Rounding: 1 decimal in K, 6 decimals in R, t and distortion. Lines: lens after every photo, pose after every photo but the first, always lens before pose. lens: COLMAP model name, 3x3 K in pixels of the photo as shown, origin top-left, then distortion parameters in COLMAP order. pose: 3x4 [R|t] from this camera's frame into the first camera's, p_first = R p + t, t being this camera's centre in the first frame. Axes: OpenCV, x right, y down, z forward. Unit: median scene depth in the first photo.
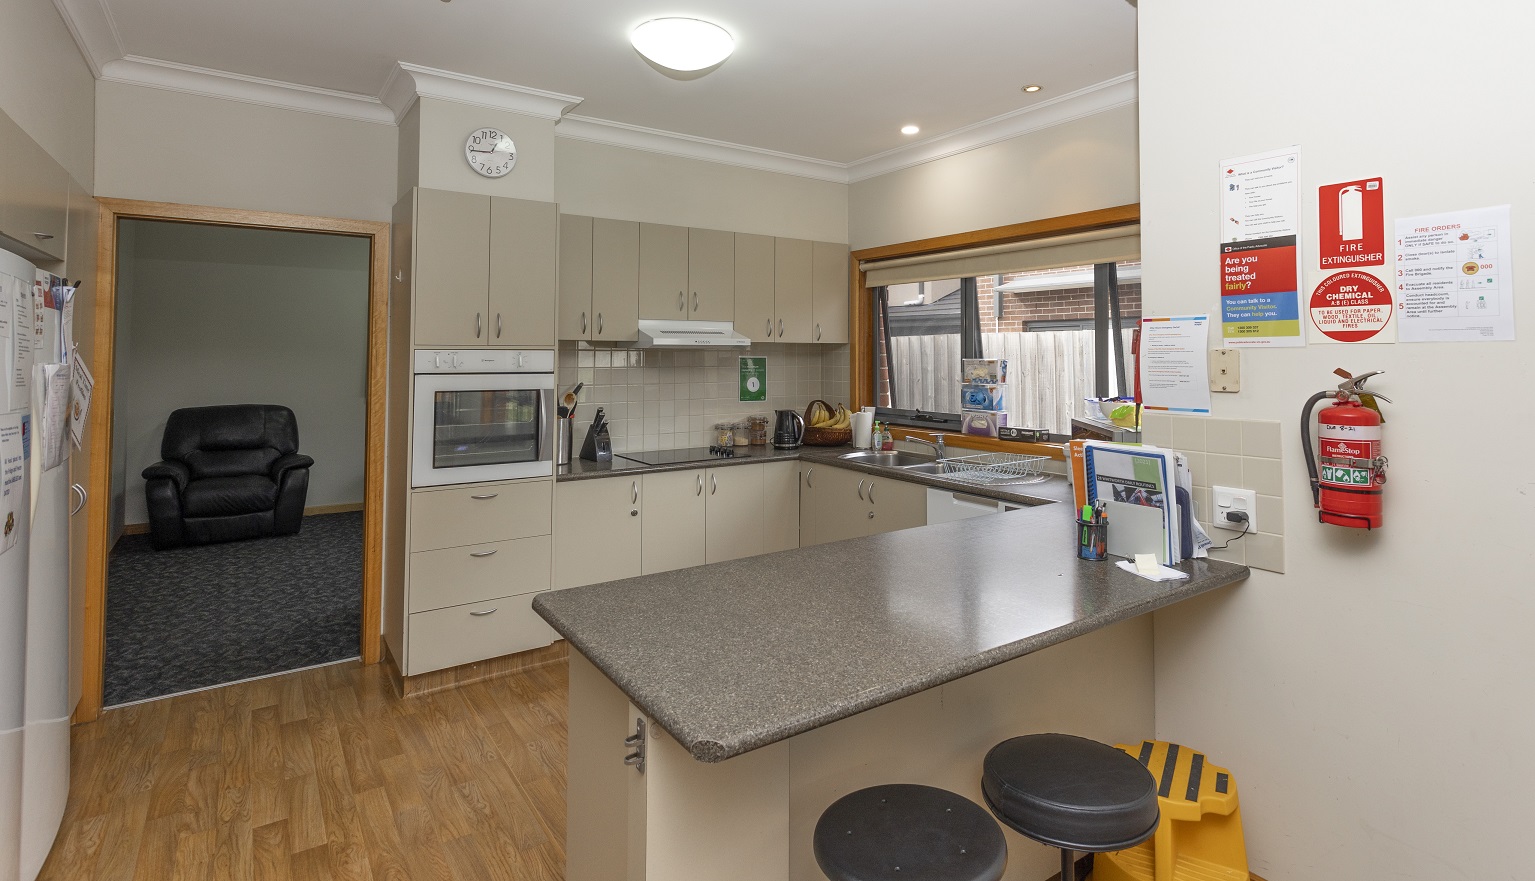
lens RADIAL K [[739.8, 0, 753.2], [0, 739.8, 324.2], [0, 0, 1]] dist [0.000854, 0.000248]
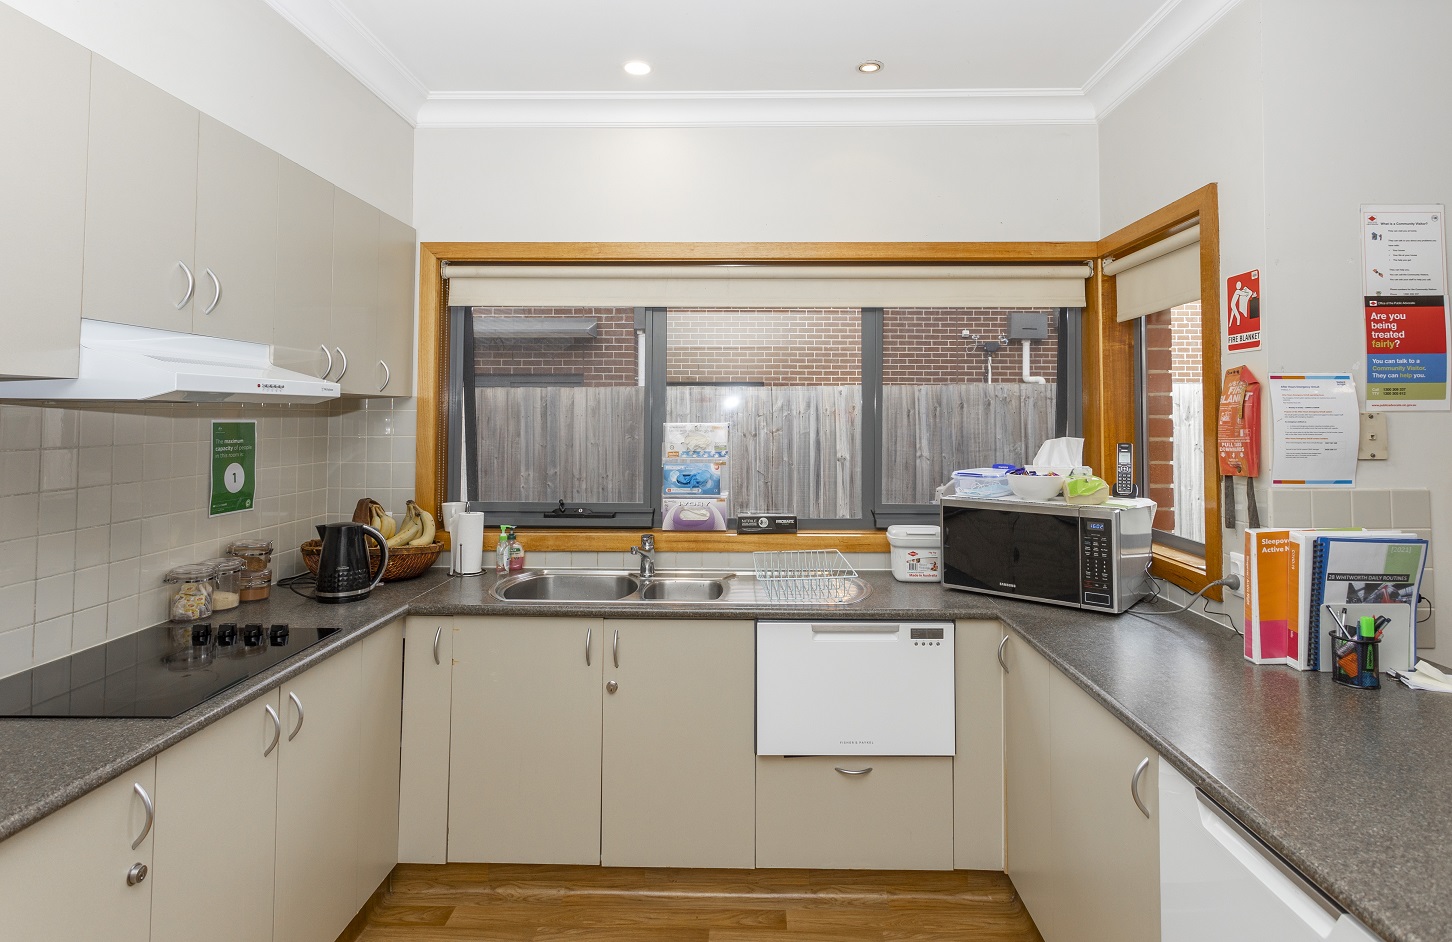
lens RADIAL K [[790.4, 0, 736.0], [0, 790.4, 385.0], [0, 0, 1]] dist [0.006016, -0.000288]
pose [[0.568213, 0.034581, 0.822155, -0.602853], [-0.035777, 0.999210, -0.017302, 0.044473], [-0.822103, -0.019583, 0.569001, 1.084505]]
